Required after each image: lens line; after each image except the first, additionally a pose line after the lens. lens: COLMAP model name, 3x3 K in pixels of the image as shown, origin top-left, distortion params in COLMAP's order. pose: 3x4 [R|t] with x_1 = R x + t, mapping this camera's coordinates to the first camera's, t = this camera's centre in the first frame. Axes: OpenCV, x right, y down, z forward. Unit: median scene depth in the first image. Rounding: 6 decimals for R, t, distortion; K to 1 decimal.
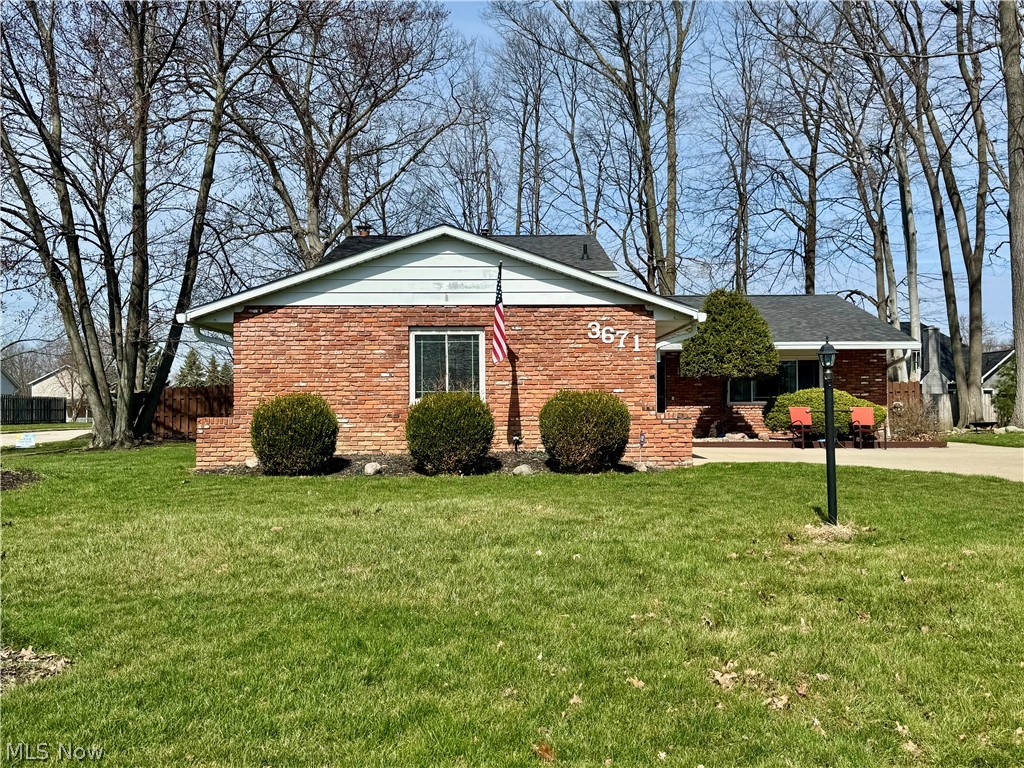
lens RADIAL K [[932.6, 0, 511.5], [0, 932.6, 382.8], [0, 0, 1]] dist [0.046511, -0.011297]
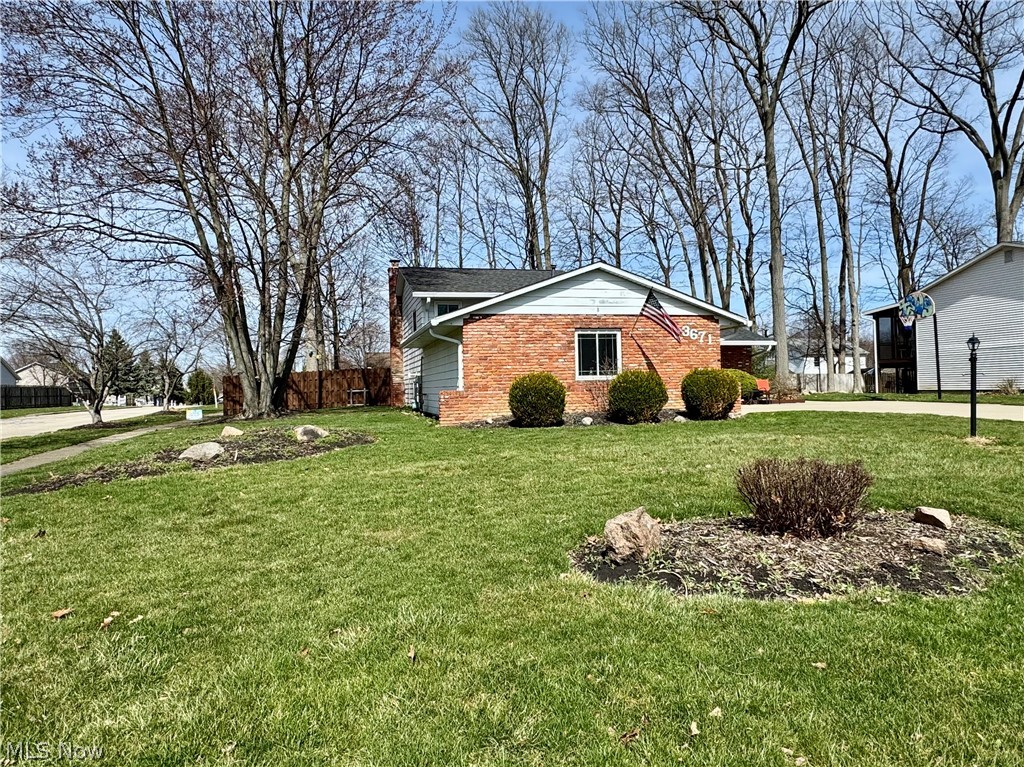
lens RADIAL K [[628.9, 0, 512.0], [0, 628.9, 383.5], [0, 0, 1]] dist [0.000847, 0.000244]
pose [[0.975837, -0.015095, 0.217978, -0.431278], [0.011235, 0.999758, 0.018934, 0.008687], [-0.218211, -0.016028, 0.975770, 0.025719]]
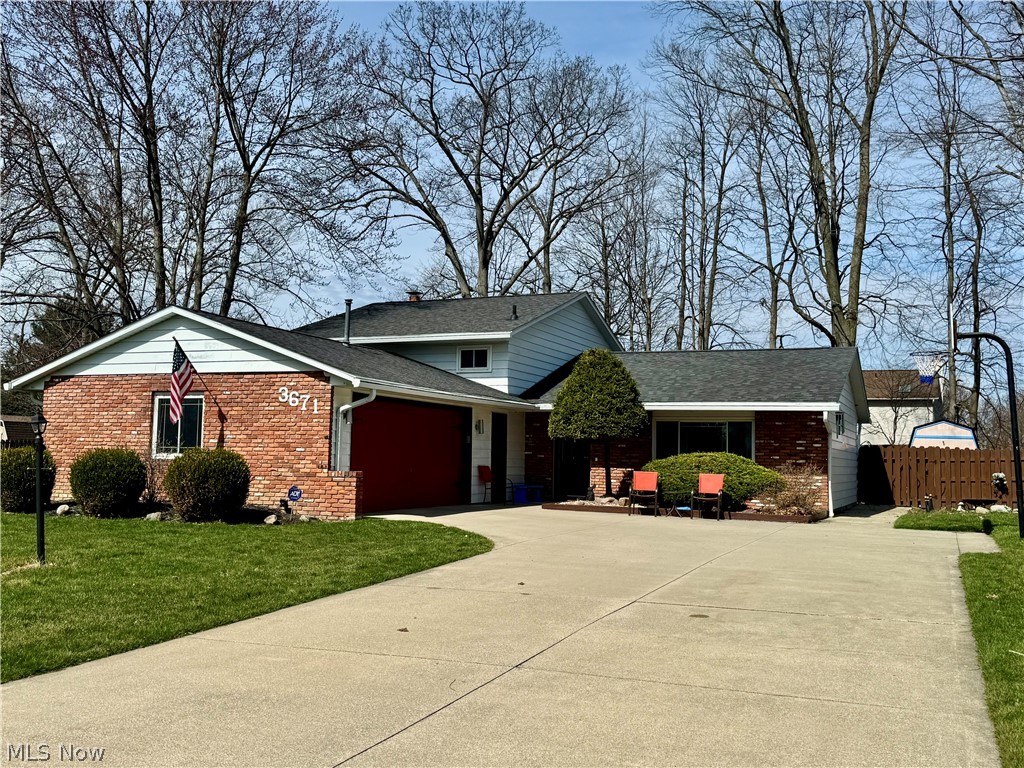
lens RADIAL K [[992.2, 0, 509.3], [0, 992.2, 385.6], [0, 0, 1]] dist [0.065827, -0.017522]
pose [[0.907122, -0.005447, -0.420833, 0.830268], [-0.016312, 0.998710, -0.048086, -0.014317], [0.420552, 0.050484, 0.905863, 0.040083]]
